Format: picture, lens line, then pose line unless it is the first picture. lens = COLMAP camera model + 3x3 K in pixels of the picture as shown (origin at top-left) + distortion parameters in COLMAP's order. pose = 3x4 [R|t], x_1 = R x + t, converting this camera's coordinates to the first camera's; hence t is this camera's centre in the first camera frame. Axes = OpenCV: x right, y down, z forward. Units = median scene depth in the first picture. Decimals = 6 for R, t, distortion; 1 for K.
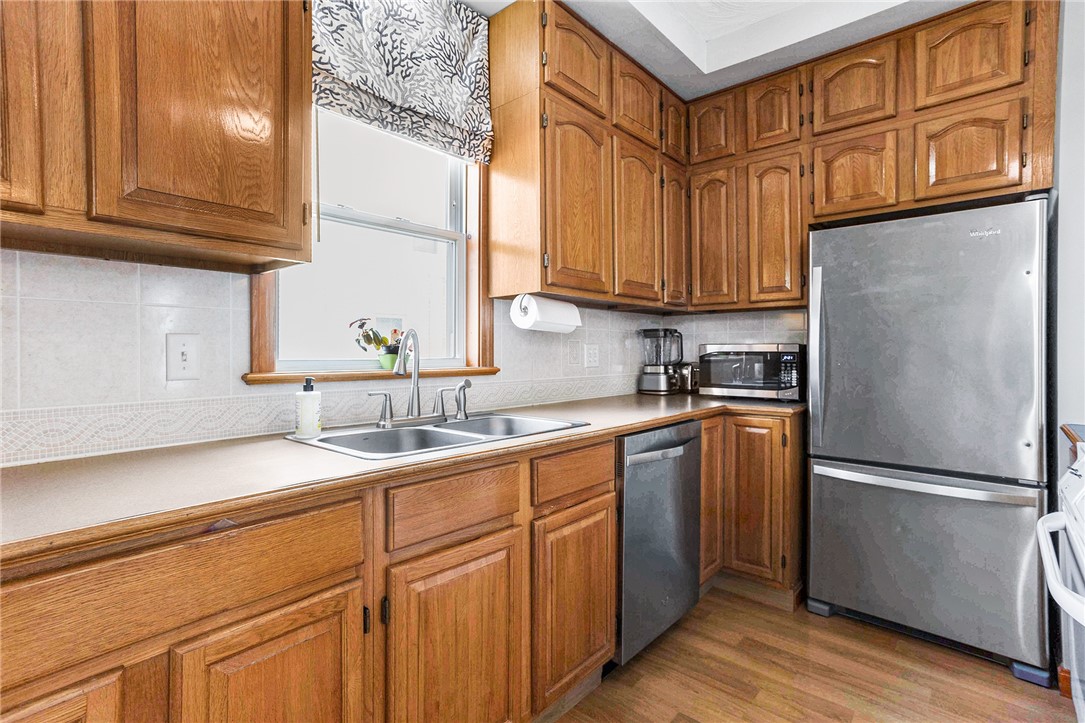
lens RADIAL K [[523.6, 0, 538.7], [0, 523.6, 353.6], [0, 0, 1]] dist [-0.031871, 0.031573]
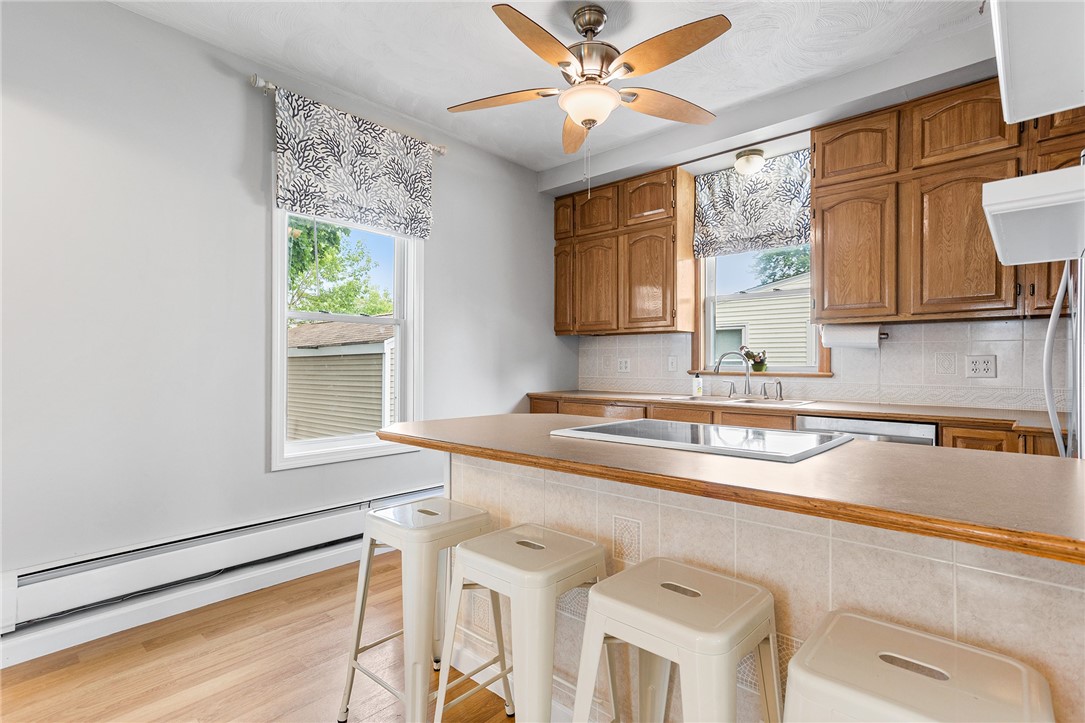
lens RADIAL K [[523.6, 0, 538.7], [0, 523.6, 353.6], [0, 0, 1]] dist [-0.031871, 0.031573]
pose [[-0.017649, -0.011302, -0.999780, 1.465098], [-0.002404, 0.999934, -0.011261, -0.010427], [0.999841, 0.002205, -0.017675, 0.193484]]
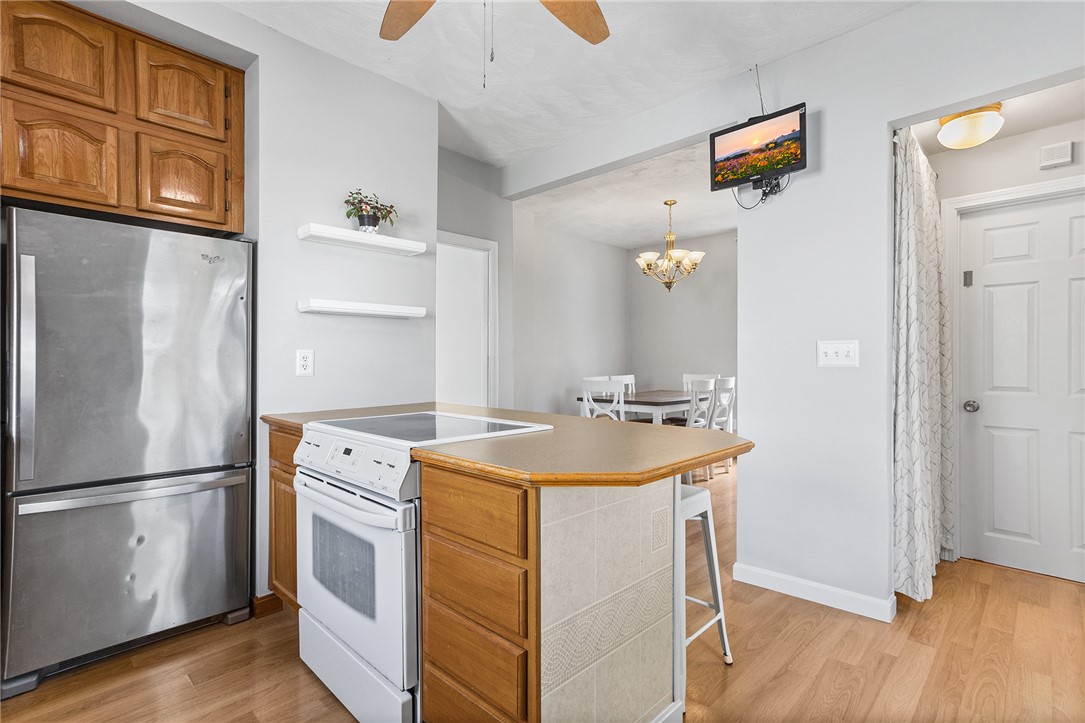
lens RADIAL K [[529.1, 0, 536.6], [0, 529.1, 365.1], [0, 0, 1]] dist [-0.025931, 0.032973]
pose [[0.066259, -0.006191, 0.997783, -0.247194], [0.003492, 0.999976, 0.005973, 0.000671], [-0.997796, 0.003089, 0.066279, 0.179633]]
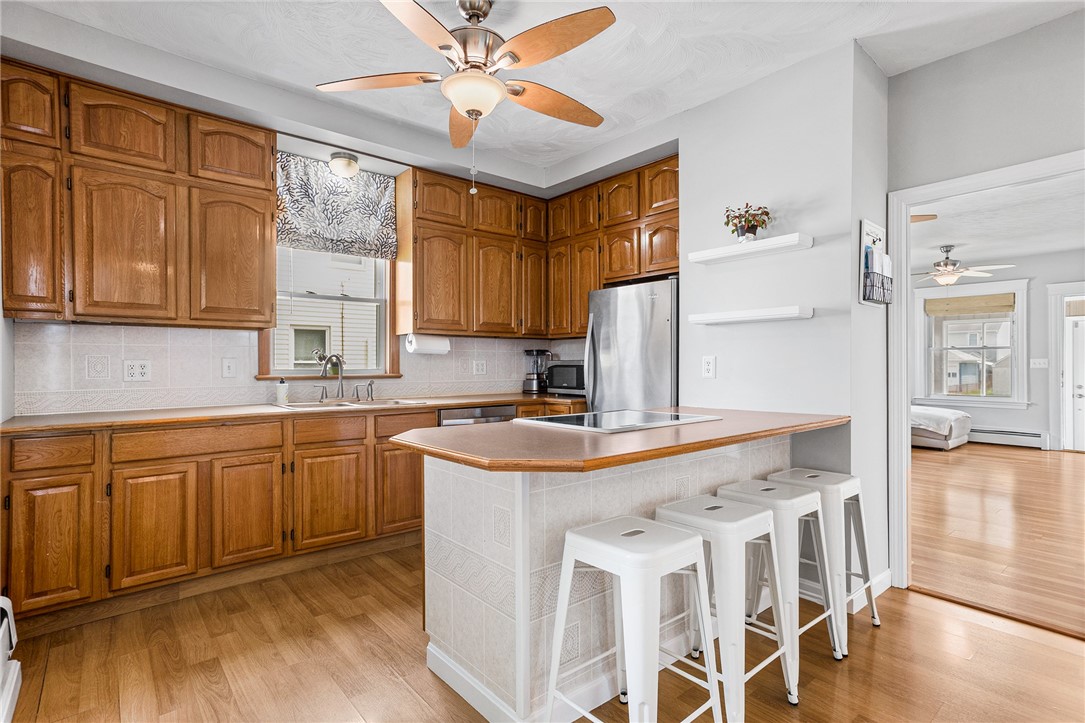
lens RADIAL K [[529.1, 0, 536.6], [0, 529.1, 365.1], [0, 0, 1]] dist [-0.025931, 0.032973]
pose [[0.986959, 0.000444, -0.160972, 0.682529], [-0.000289, 0.999999, 0.000983, -0.005881], [0.160972, -0.000924, 0.986959, -0.713968]]
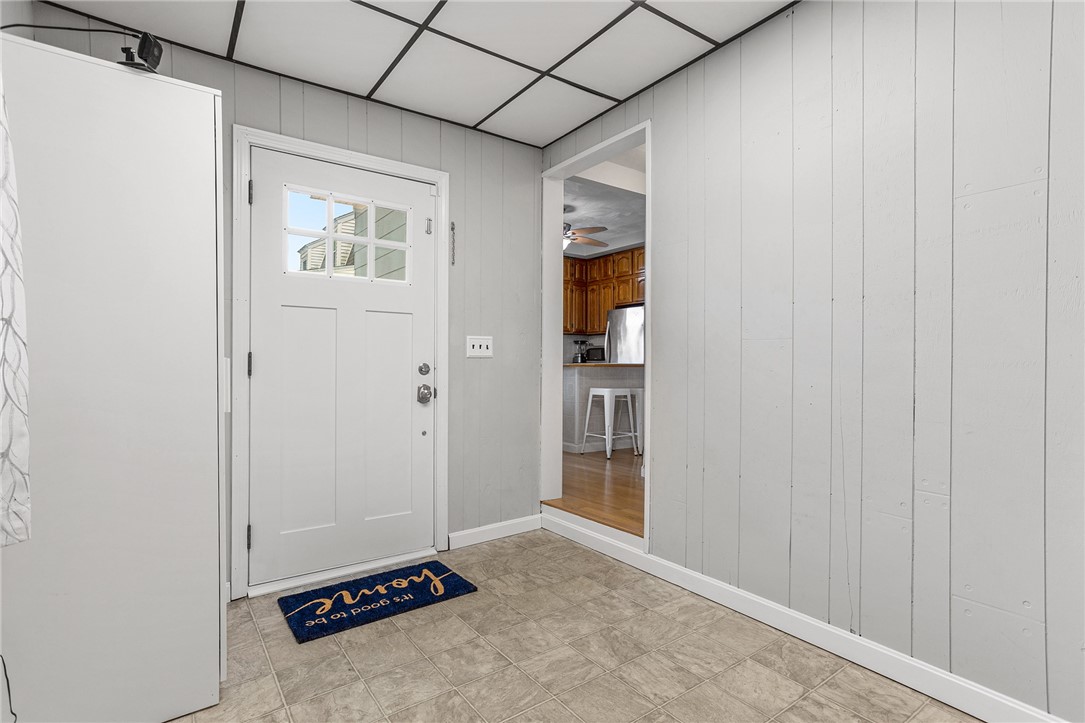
lens RADIAL K [[529.1, 0, 536.6], [0, 529.1, 365.1], [0, 0, 1]] dist [-0.025931, 0.032973]
pose [[0.971143, 0.004777, -0.238452, 0.957611], [-0.003800, 0.999982, 0.004555, 0.098567], [0.238469, -0.003517, 0.971144, -2.489856]]
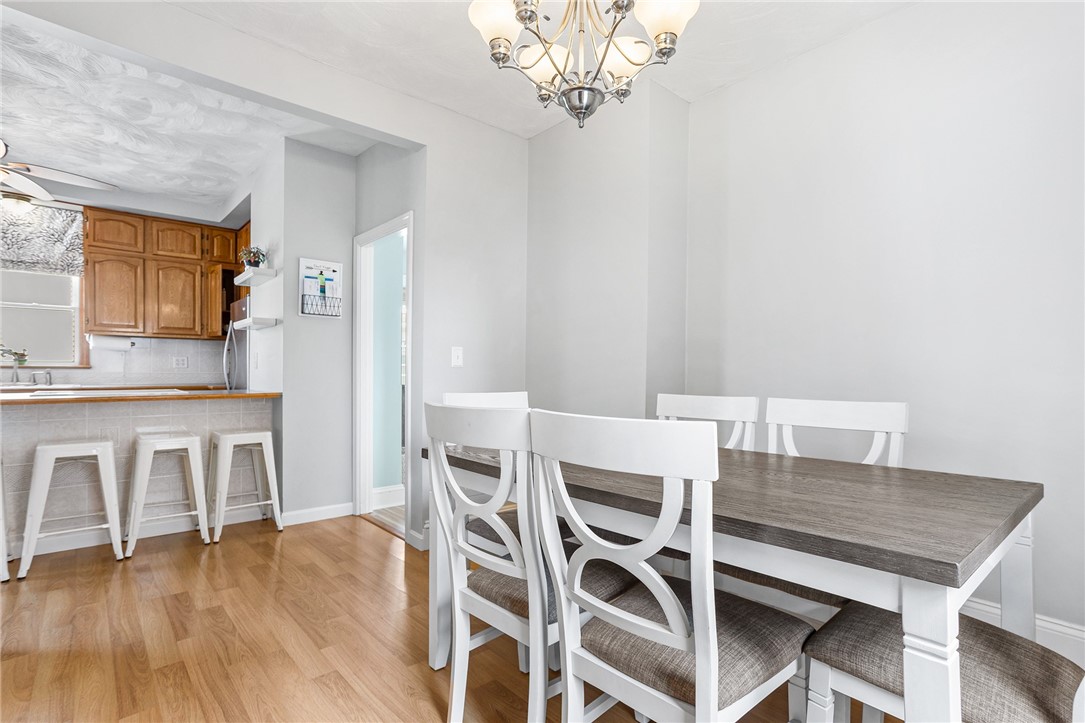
lens RADIAL K [[519.6, 0, 522.0], [0, 519.6, 376.5], [0, 0, 1]] dist [0.001497, 0.022257]
pose [[0.988976, 0.007331, -0.147892, 2.191421], [-0.006271, 0.999951, 0.007636, 0.044659], [0.147941, -0.006625, 0.988974, -1.024496]]
